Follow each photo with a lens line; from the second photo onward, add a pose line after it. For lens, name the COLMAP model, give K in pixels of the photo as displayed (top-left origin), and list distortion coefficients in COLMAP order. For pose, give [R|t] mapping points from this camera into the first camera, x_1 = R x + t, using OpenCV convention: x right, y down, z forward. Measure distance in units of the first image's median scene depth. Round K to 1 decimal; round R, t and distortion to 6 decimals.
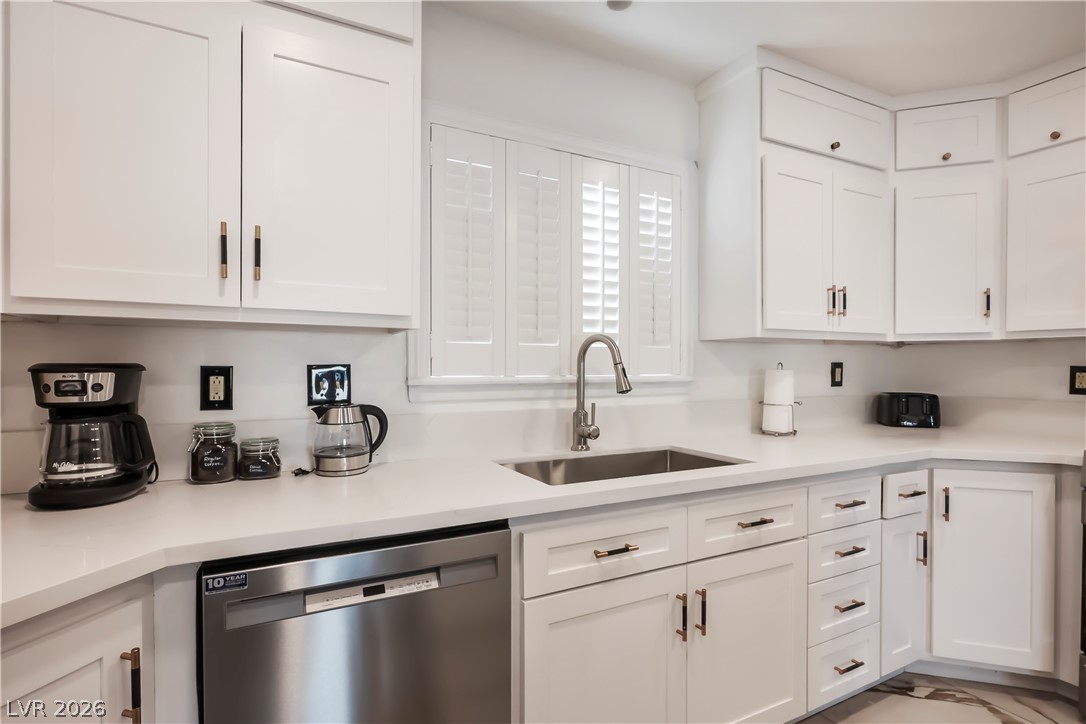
lens RADIAL K [[544.5, 0, 540.0], [0, 544.5, 368.0], [0, 0, 1]] dist [-0.003390, 0.001541]
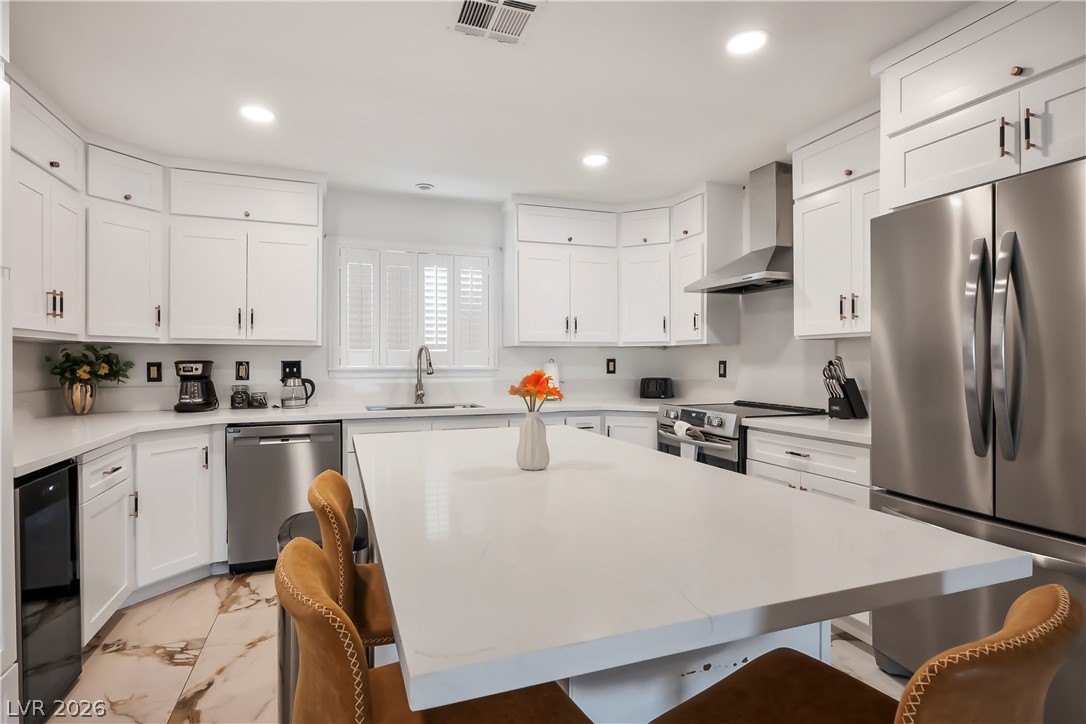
lens RADIAL K [[544.5, 0, 536.5], [0, 544.5, 359.1], [0, 0, 1]] dist [-0.003390, 0.001541]
pose [[0.992205, -0.001174, -0.124609, 0.950779], [0.000405, 0.999981, -0.006202, 0.001550], [0.124614, 0.006103, 0.992187, -1.166290]]
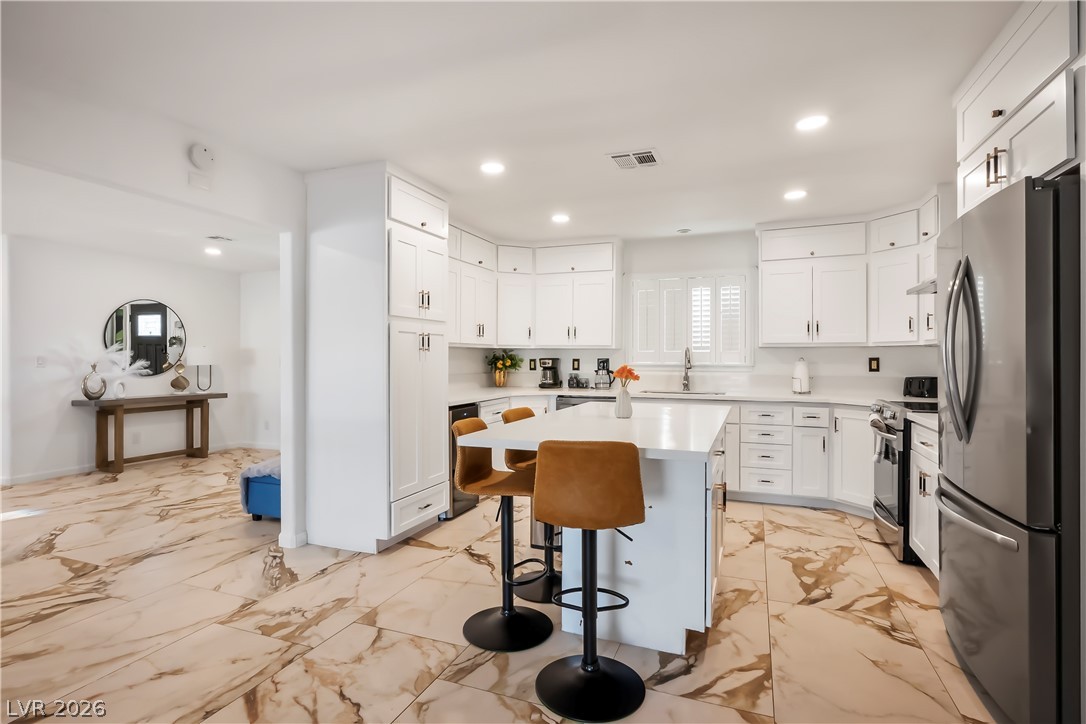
lens RADIAL K [[544.5, 0, 547.9], [0, 544.5, 358.2], [0, 0, 1]] dist [-0.003390, 0.001541]
pose [[0.657220, 0.002865, -0.753693, 2.088044], [-0.004926, 0.999988, -0.000495, -0.004563], [0.753683, 0.004038, 0.657226, -1.606687]]
